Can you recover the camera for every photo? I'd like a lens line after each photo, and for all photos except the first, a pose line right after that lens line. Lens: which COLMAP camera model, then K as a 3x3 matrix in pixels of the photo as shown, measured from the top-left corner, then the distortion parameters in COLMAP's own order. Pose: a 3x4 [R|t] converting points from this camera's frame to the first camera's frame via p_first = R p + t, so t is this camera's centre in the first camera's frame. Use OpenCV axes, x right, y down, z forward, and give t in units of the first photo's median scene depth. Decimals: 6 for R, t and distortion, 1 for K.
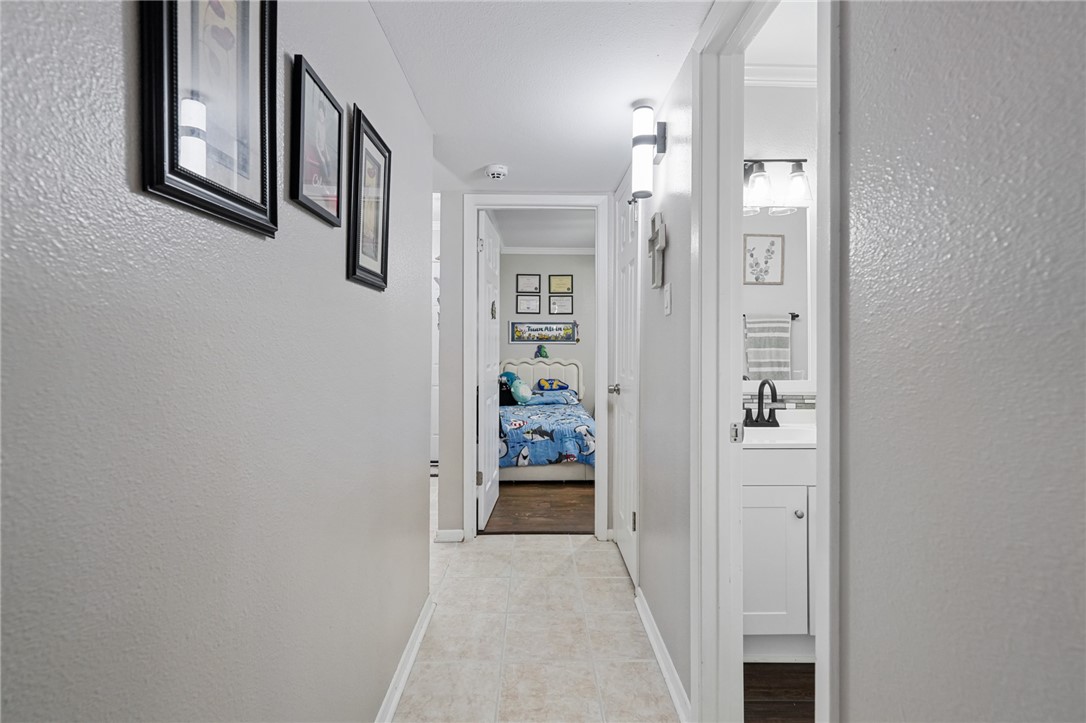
lens RADIAL K [[493.4, 0, 549.1], [0, 493.4, 350.9], [0, 0, 1]] dist [0.008835, -0.002096]
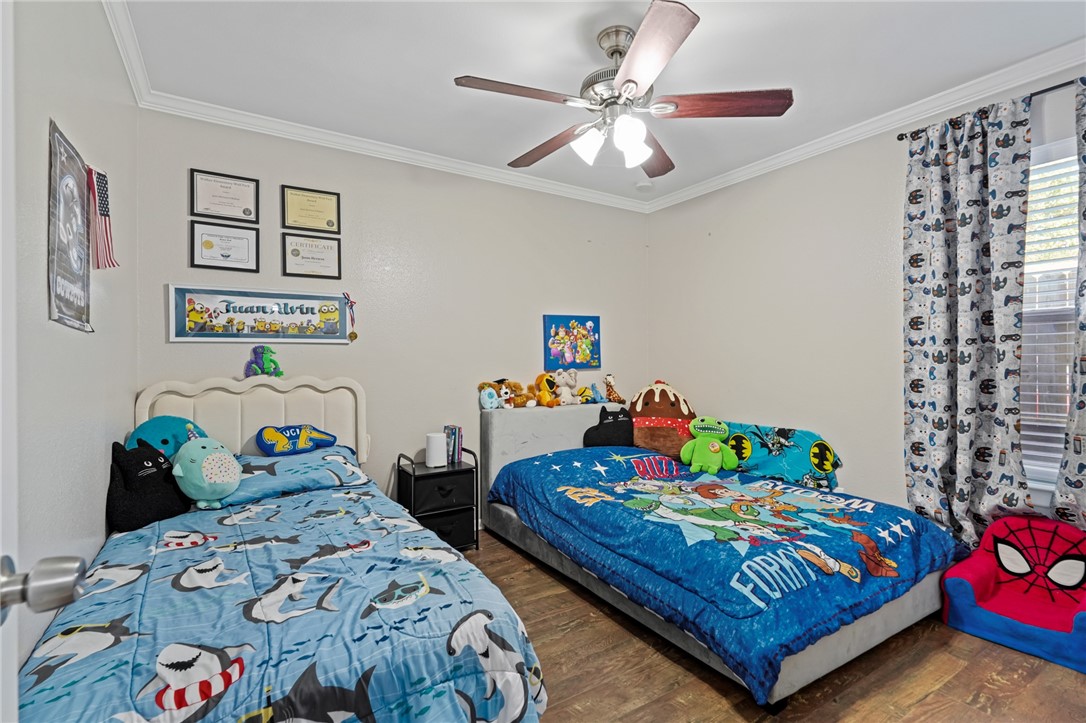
lens RADIAL K [[493.4, 0, 542.5], [0, 493.4, 359.1], [0, 0, 1]] dist [0.008835, -0.002096]
pose [[0.855064, -0.007676, 0.518465, -0.030913], [0.008292, 0.999965, 0.001129, 0.000990], [-0.518456, 0.003334, 0.855098, 0.508078]]
